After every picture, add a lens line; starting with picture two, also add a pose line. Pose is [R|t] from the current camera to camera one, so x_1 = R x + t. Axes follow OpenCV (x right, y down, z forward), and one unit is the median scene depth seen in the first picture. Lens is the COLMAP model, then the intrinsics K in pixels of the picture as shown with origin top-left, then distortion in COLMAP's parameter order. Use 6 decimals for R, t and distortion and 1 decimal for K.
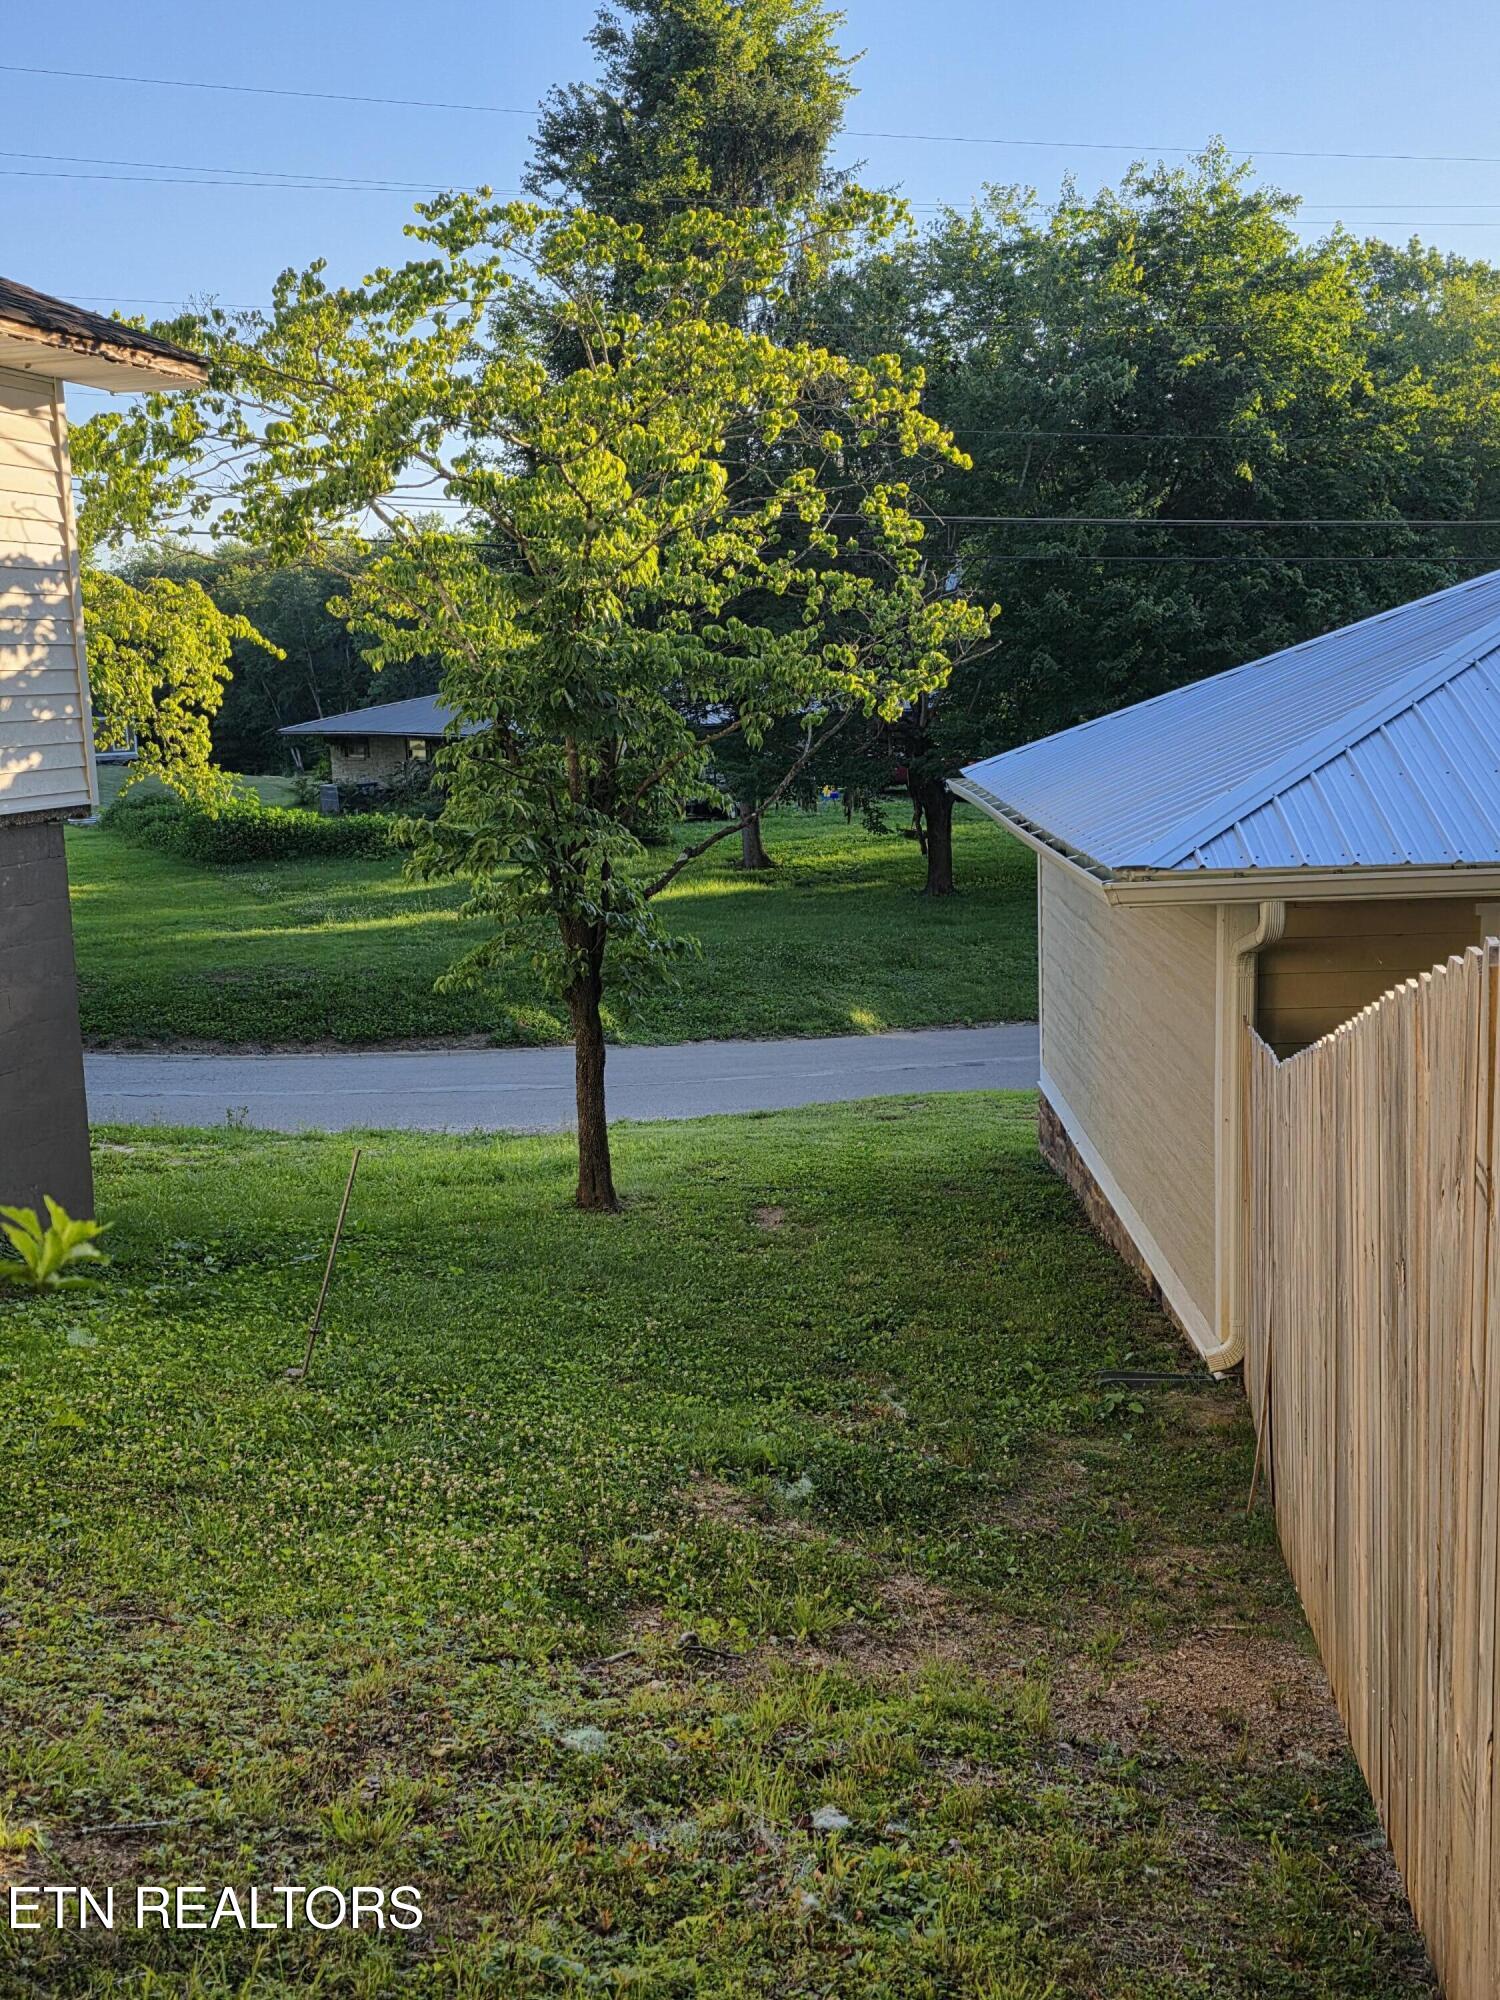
lens RADIAL K [[2081.9, 0, 734.5], [0, 2081.9, 994.2], [0, 0, 1]] dist [0.062880, 0.000000]
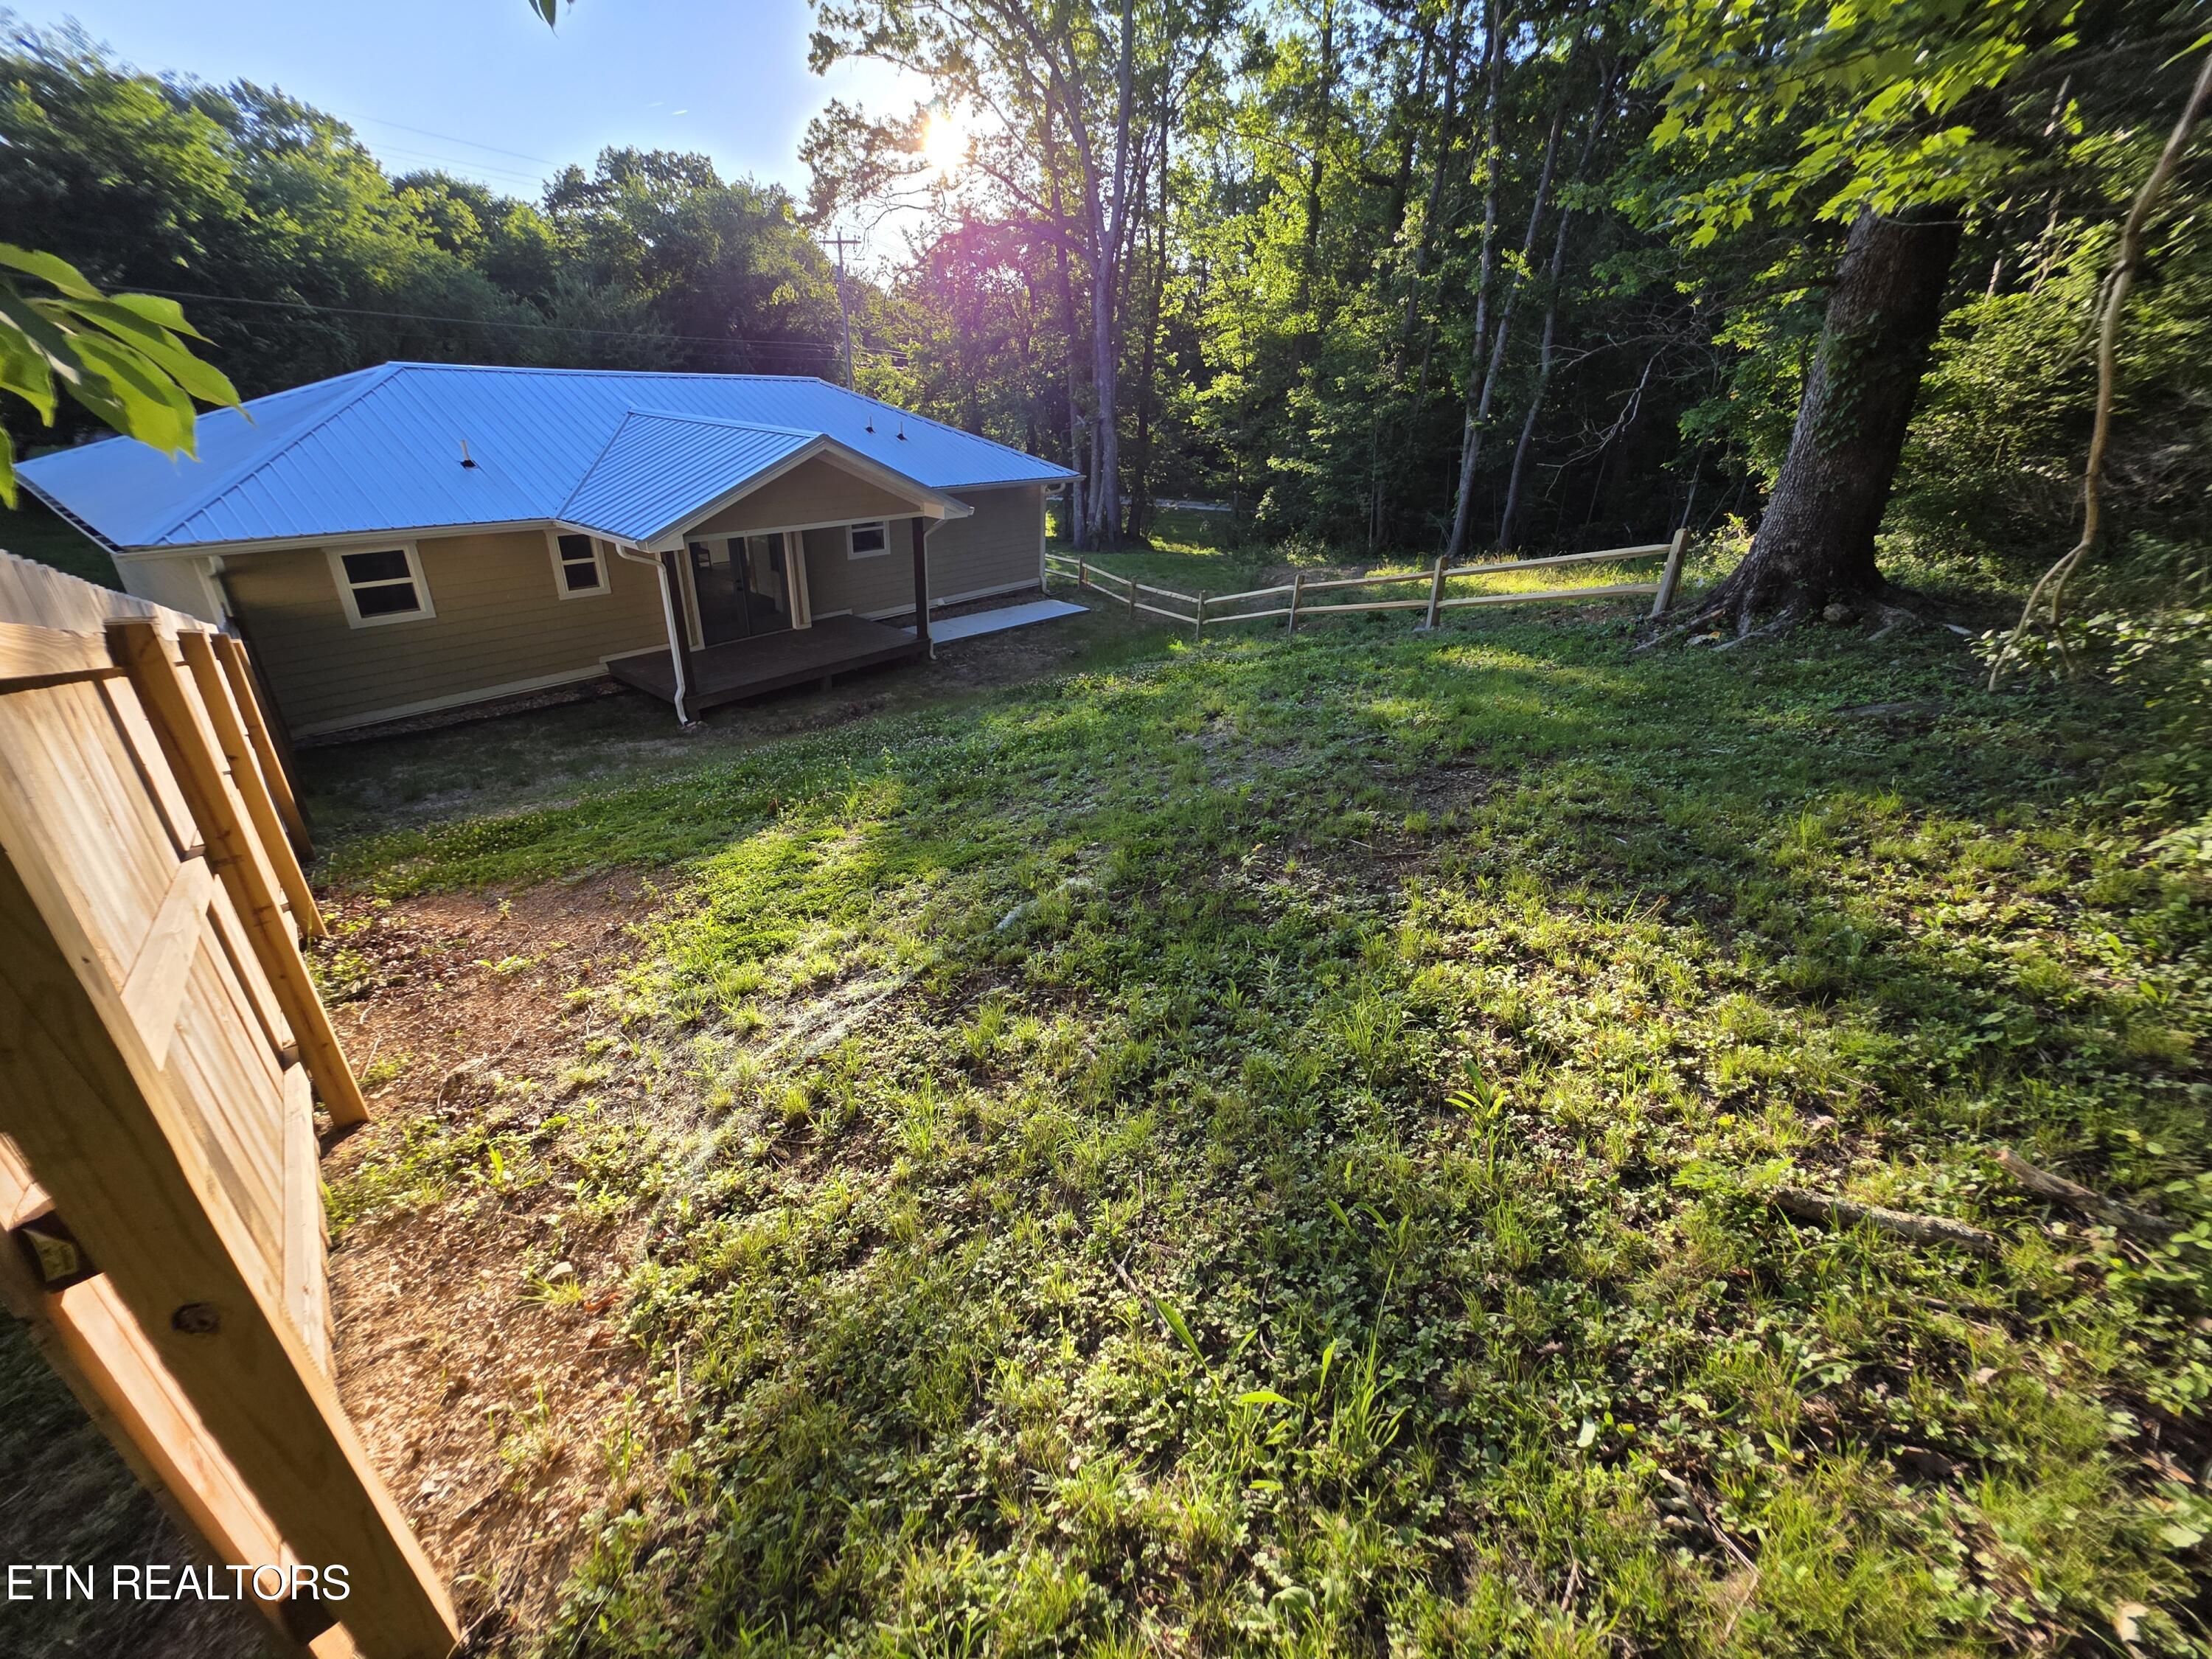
lens RADIAL K [[880.8, 0, 1096.2], [0, 880.8, 823.8], [0, 0, 1]] dist [-0.006938, 0.002113]
pose [[0.593698, -0.312935, 0.741347, 0.000592], [0.057173, 0.935360, 0.349045, -0.013060], [-0.802655, -0.164842, 0.573213, -0.135413]]
